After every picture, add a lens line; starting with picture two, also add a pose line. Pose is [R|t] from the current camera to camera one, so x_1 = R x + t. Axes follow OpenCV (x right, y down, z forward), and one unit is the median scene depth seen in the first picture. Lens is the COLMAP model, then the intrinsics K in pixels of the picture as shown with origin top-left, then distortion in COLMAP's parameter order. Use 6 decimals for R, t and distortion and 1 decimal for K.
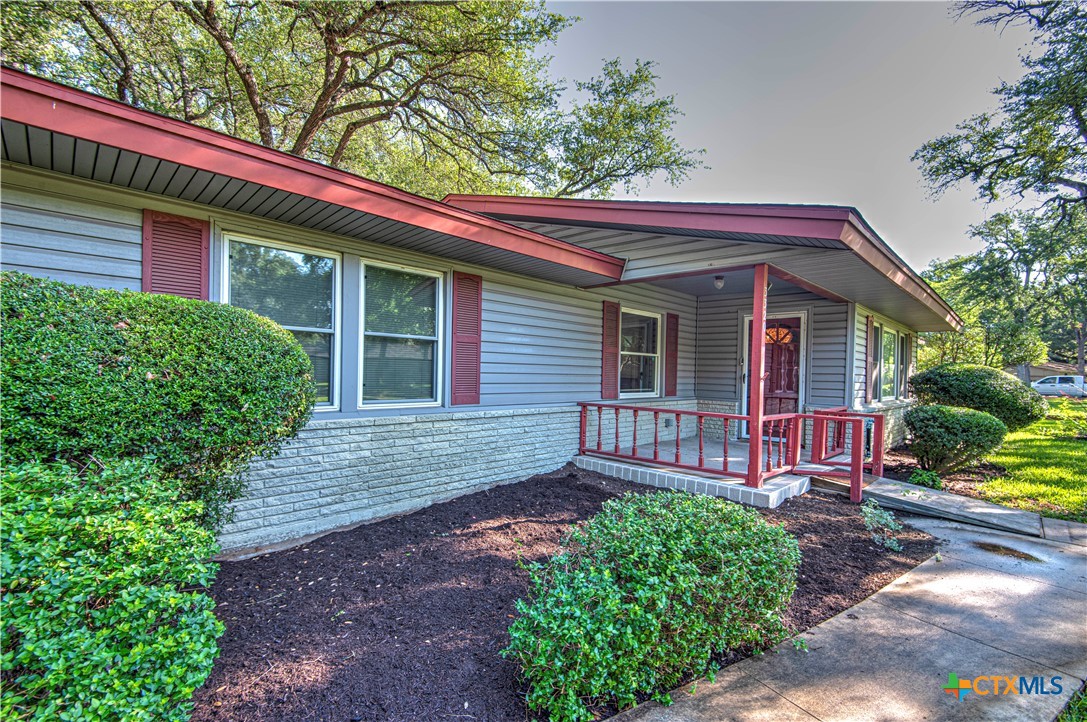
lens RADIAL K [[493.8, 0, 538.7], [0, 493.8, 365.2], [0, 0, 1]] dist [0.010016, -0.007271]
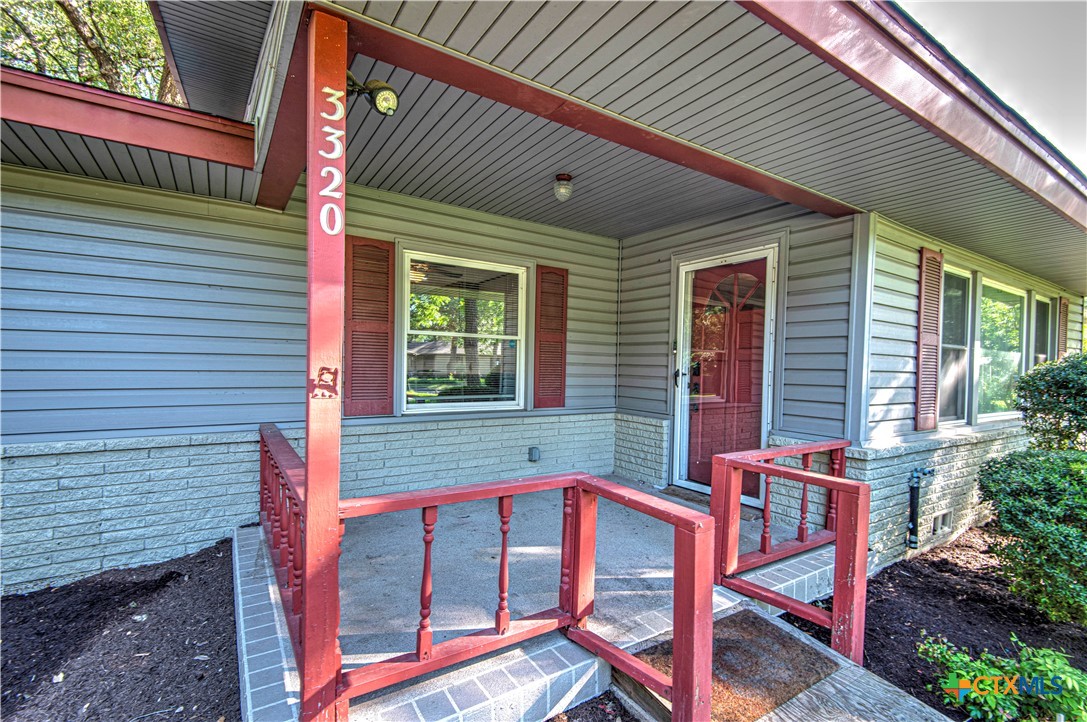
lens RADIAL K [[493.8, 0, 547.7], [0, 493.8, 366.8], [0, 0, 1]] dist [0.010016, -0.007271]
pose [[0.976662, -0.001210, -0.214781, 0.390477], [0.002770, 0.999972, 0.006962, 0.009803], [0.214766, -0.007394, 0.976637, 0.429457]]
